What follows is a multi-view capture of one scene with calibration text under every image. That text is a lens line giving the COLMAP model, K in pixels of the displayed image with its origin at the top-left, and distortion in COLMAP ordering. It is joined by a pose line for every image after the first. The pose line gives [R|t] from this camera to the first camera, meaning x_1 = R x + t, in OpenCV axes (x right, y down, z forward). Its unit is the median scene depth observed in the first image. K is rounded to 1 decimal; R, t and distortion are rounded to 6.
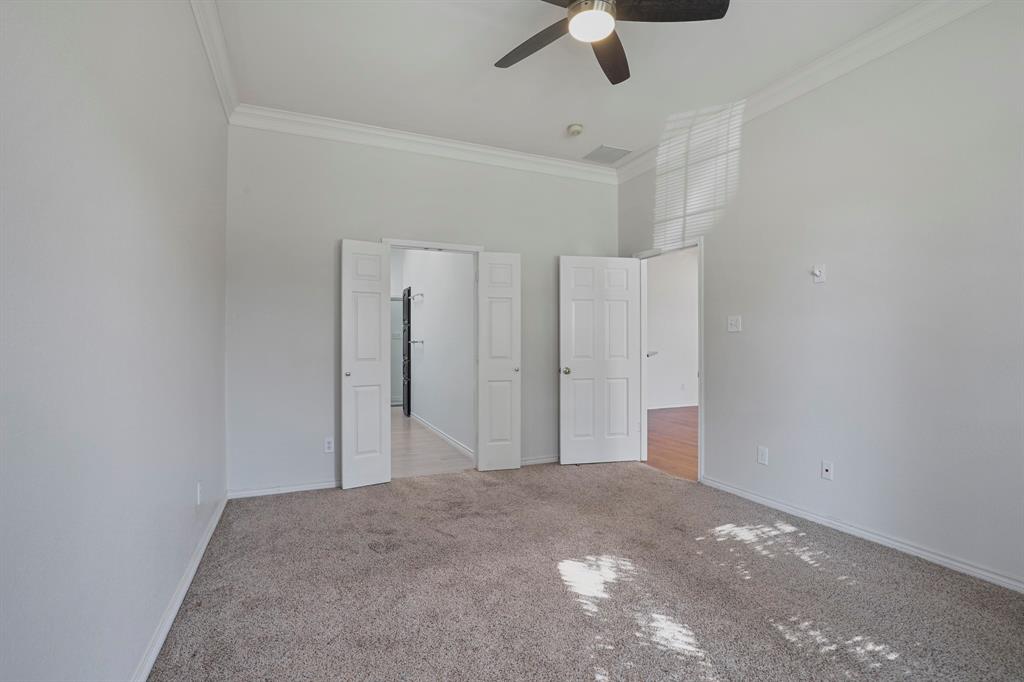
lens RADIAL K [[473.7, 0, 517.5], [0, 473.7, 342.4], [0, 0, 1]] dist [-0.023661, 0.001643]
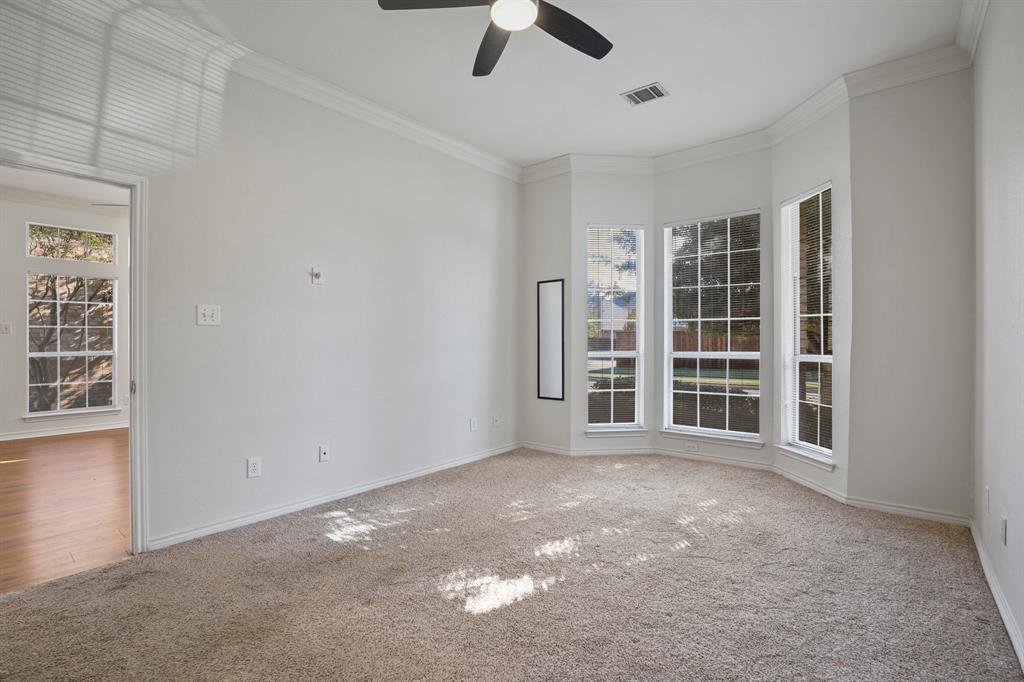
lens RADIAL K [[473.7, 0, 517.5], [0, 473.7, 342.4], [0, 0, 1]] dist [-0.023661, 0.001643]
pose [[-0.437409, -0.004571, 0.899251, -0.569991], [-0.001111, 0.999989, 0.004543, 0.001736], [-0.899262, 0.000988, -0.437410, 1.108050]]
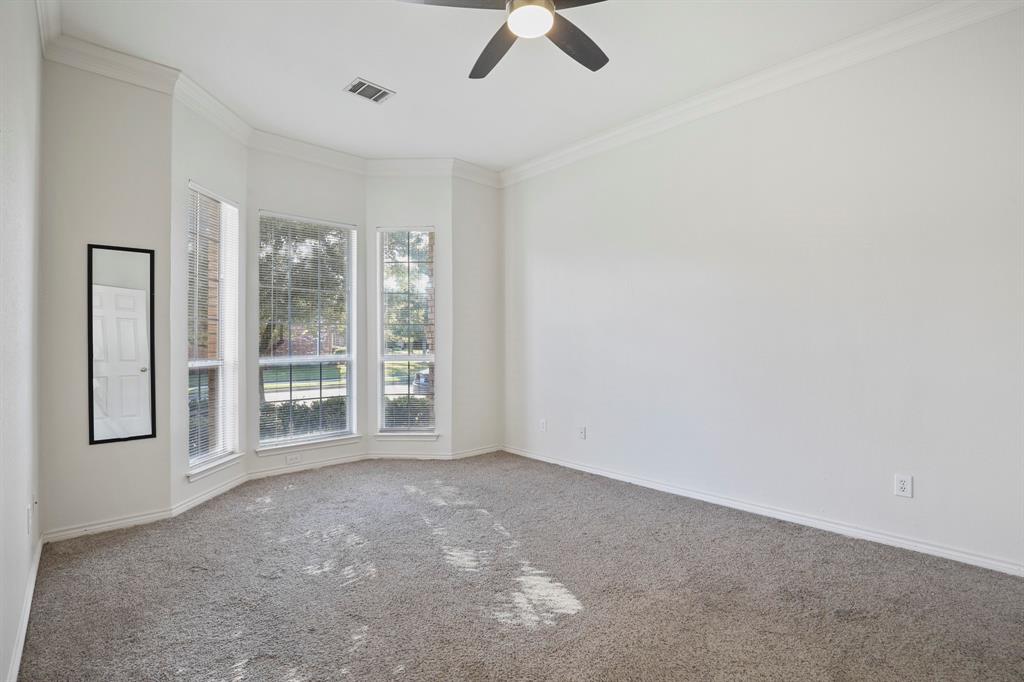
lens RADIAL K [[473.7, 0, 517.5], [0, 473.7, 342.4], [0, 0, 1]] dist [-0.023661, 0.001643]
pose [[-0.946363, -0.000740, -0.323104, 0.401882], [0.000018, 0.999997, -0.002344, -0.001235], [0.323105, -0.002224, -0.946361, 1.510113]]
